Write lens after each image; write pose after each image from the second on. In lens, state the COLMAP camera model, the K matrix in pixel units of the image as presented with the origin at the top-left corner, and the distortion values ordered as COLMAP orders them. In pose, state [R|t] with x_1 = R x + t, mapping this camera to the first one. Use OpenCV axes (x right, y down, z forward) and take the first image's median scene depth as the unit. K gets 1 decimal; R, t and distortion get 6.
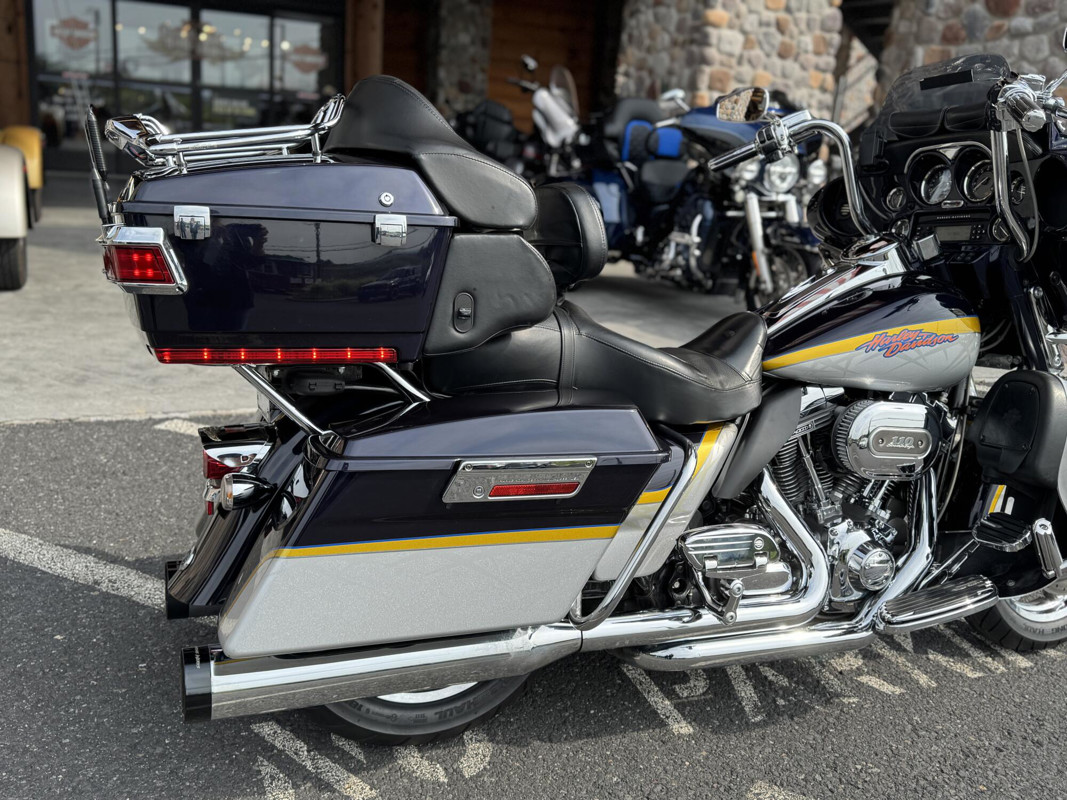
lens RADIAL K [[966.4, 0, 533.5], [0, 966.4, 400.0], [0, 0, 1]] dist [0.103148, -0.189499]
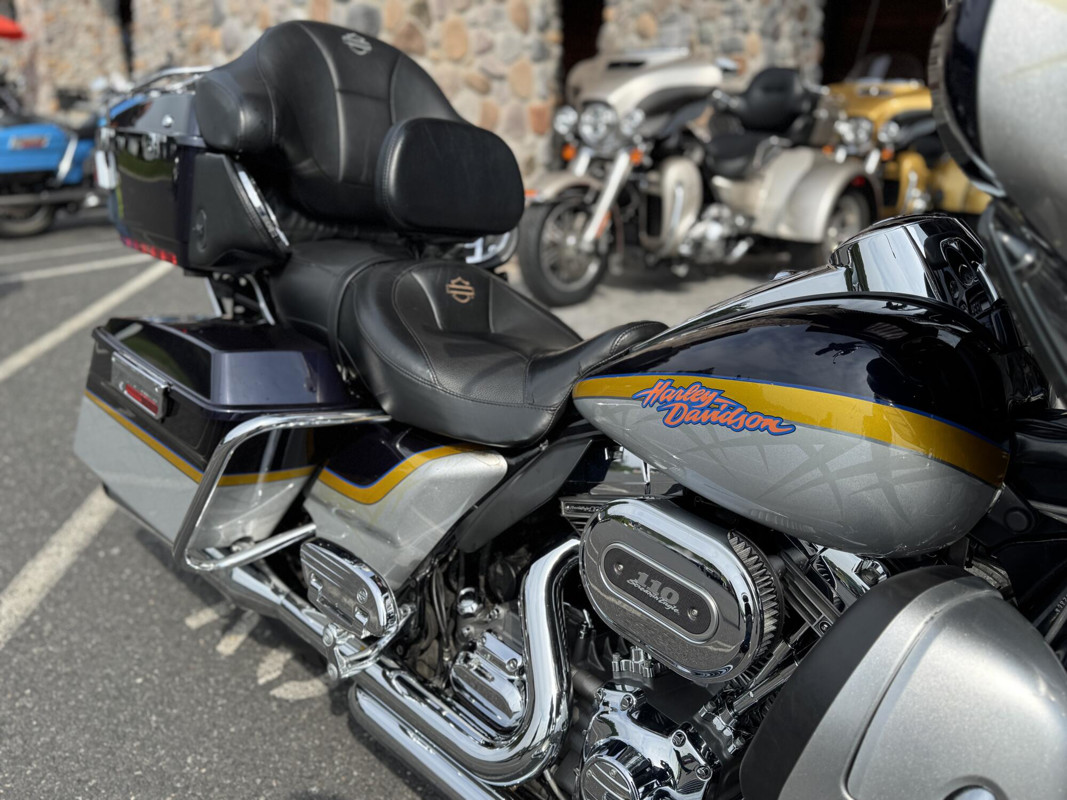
lens RADIAL K [[901.2, 0, 533.5], [0, 901.2, 400.0], [0, 0, 1]] dist [0.004086, -0.016906]
pose [[0.391730, 0.225361, -0.892054, 0.735641], [-0.254959, 0.958160, 0.130100, -0.098330], [0.884049, 0.176473, 0.432798, 0.686860]]
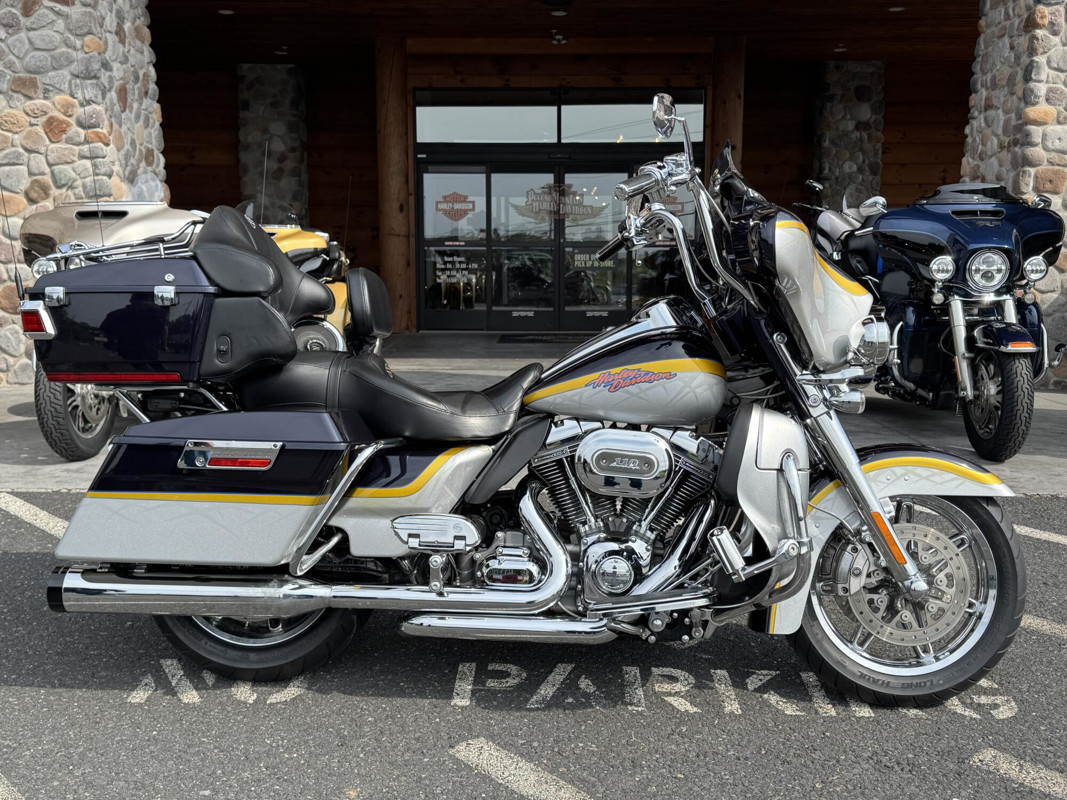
lens RADIAL K [[1104.7, 0, 533.5], [0, 1104.7, 400.0], [0, 0, 1]] dist [0.148672, -0.303058]
pose [[0.902520, -0.023956, -0.429981, 0.824708], [-0.047013, 0.987004, -0.153668, 0.172735], [0.428074, 0.158903, 0.889664, -0.246771]]
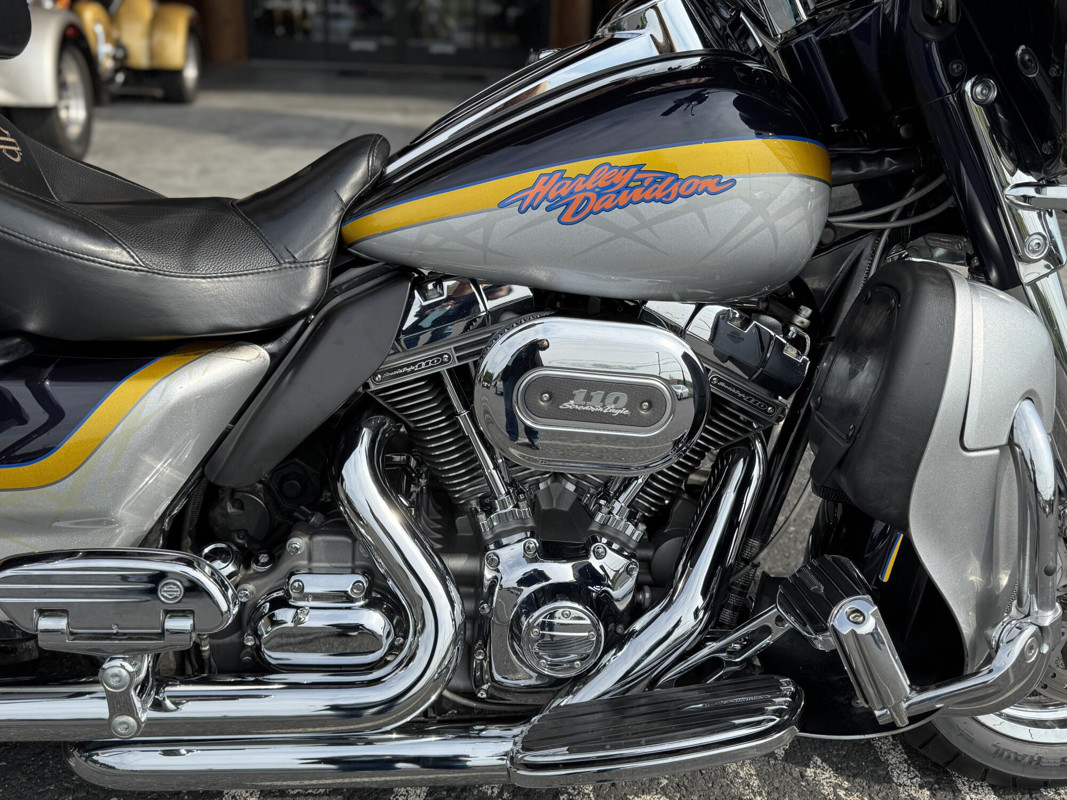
lens RADIAL K [[948.6, 0, 533.5], [0, 948.6, 400.0], [0, 0, 1]] dist [0.117266, -0.206741]
pose [[0.958096, 0.070332, -0.277678, 0.461039], [-0.042309, 0.993502, 0.105658, -0.006354], [0.283305, -0.089482, 0.954846, 0.516394]]
